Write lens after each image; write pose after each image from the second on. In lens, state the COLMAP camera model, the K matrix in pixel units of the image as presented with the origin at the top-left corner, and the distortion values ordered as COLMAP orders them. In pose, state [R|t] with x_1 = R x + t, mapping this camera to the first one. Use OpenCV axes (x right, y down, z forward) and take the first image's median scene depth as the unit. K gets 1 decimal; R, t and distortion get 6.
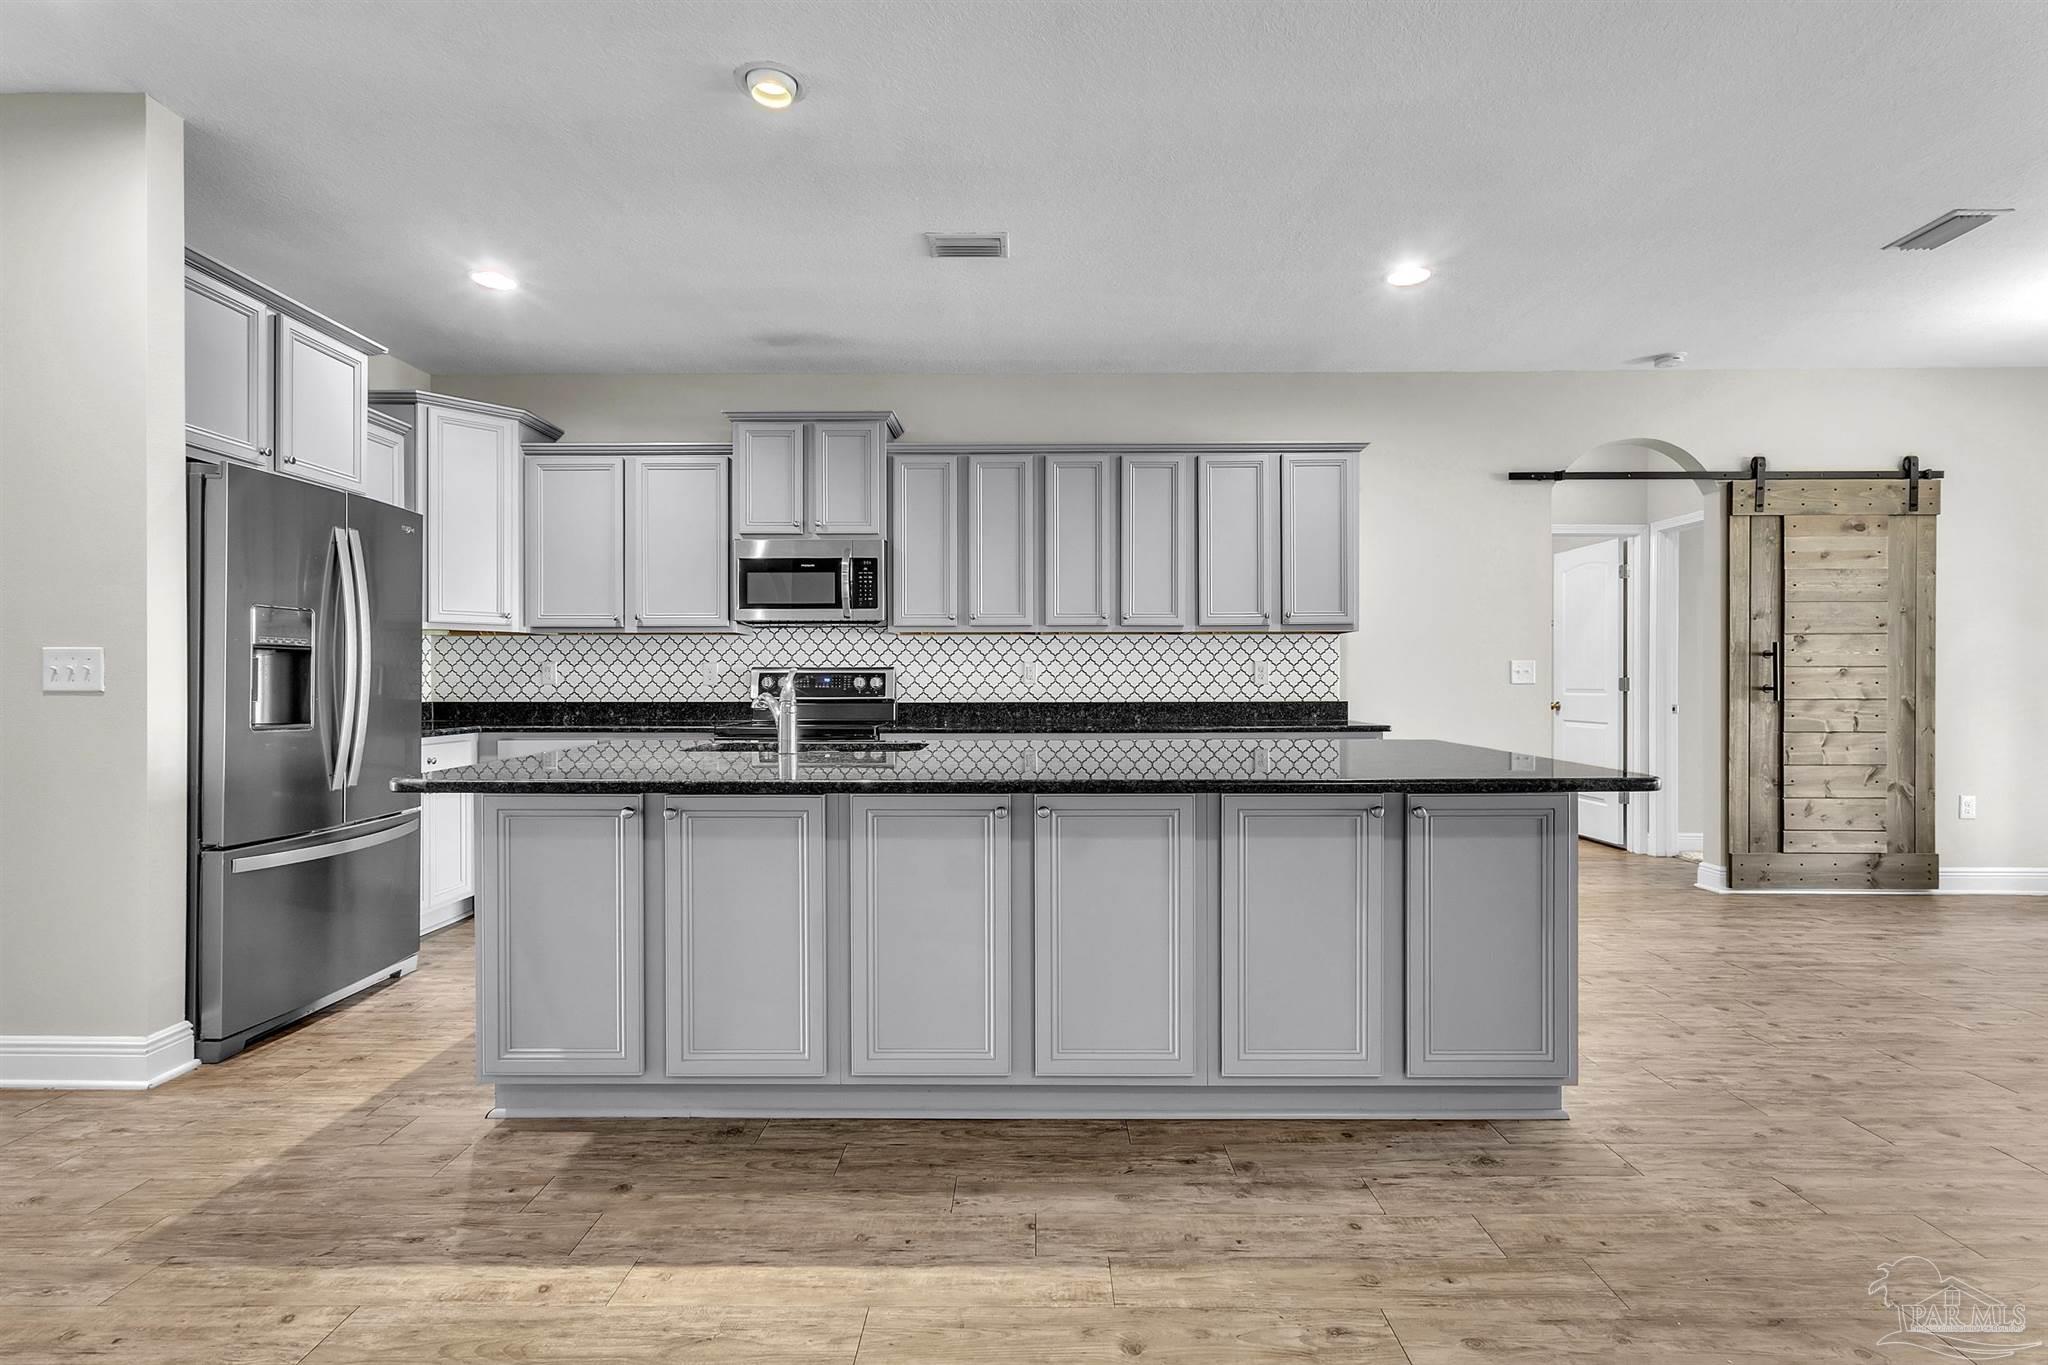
lens RADIAL K [[955.4, 0, 1027.8], [0, 955.4, 687.2], [0, 0, 1]] dist [0.003403, 0.002425]
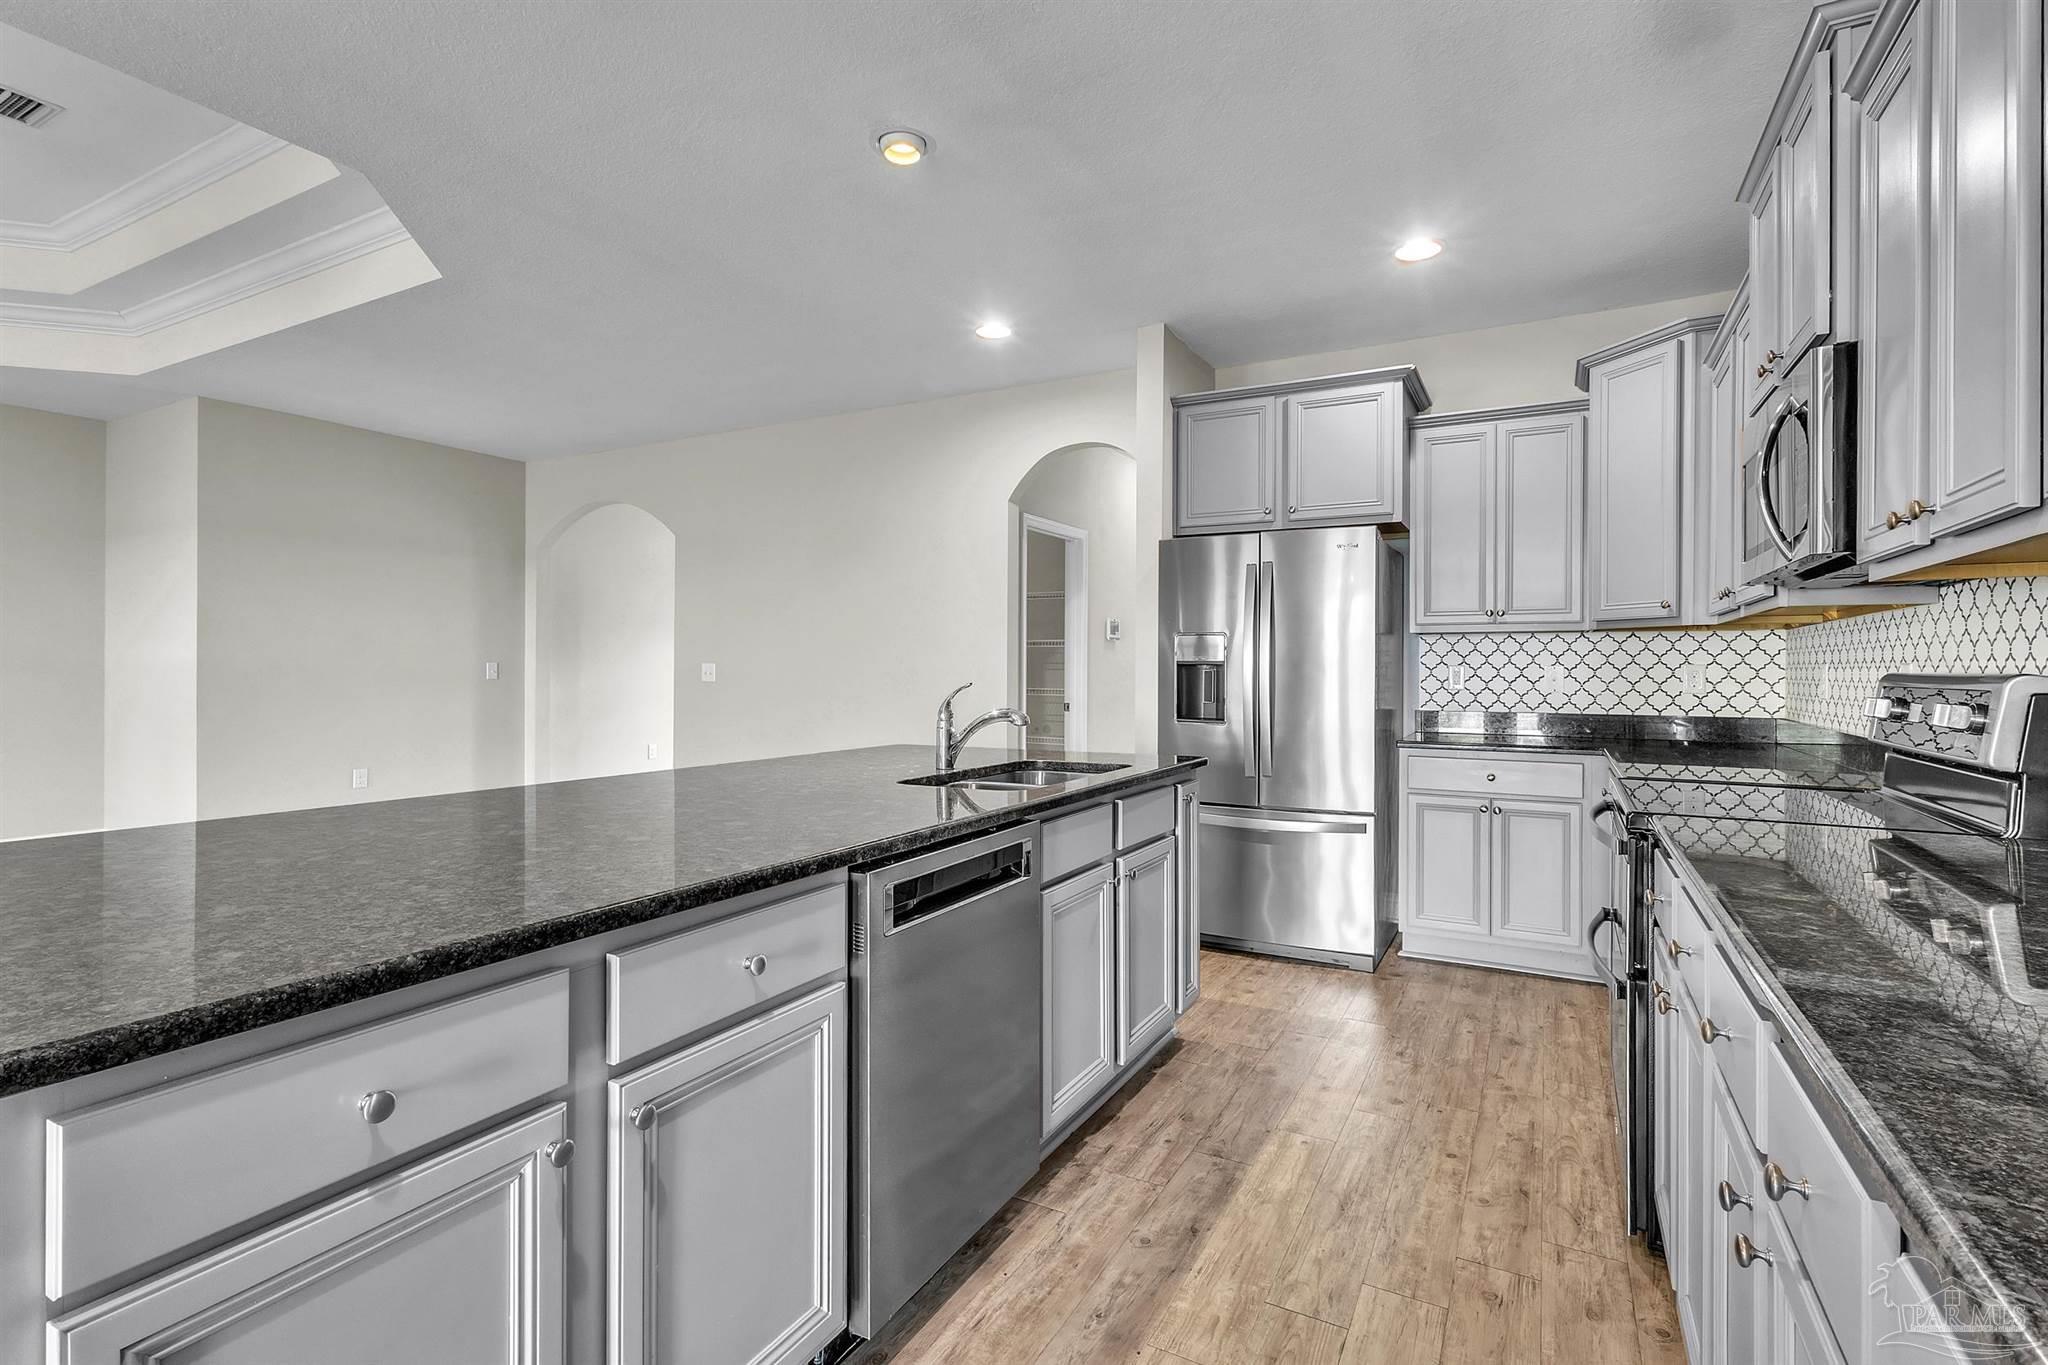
lens RADIAL K [[955.4, 0, 1028.3], [0, 955.4, 670.4], [0, 0, 1]] dist [0.003403, 0.002425]
pose [[-0.469568, -0.000547, -0.882896, 0.324165], [-0.009648, 0.999943, 0.004512, -0.021149], [0.882844, 0.010636, -0.469546, 0.858170]]
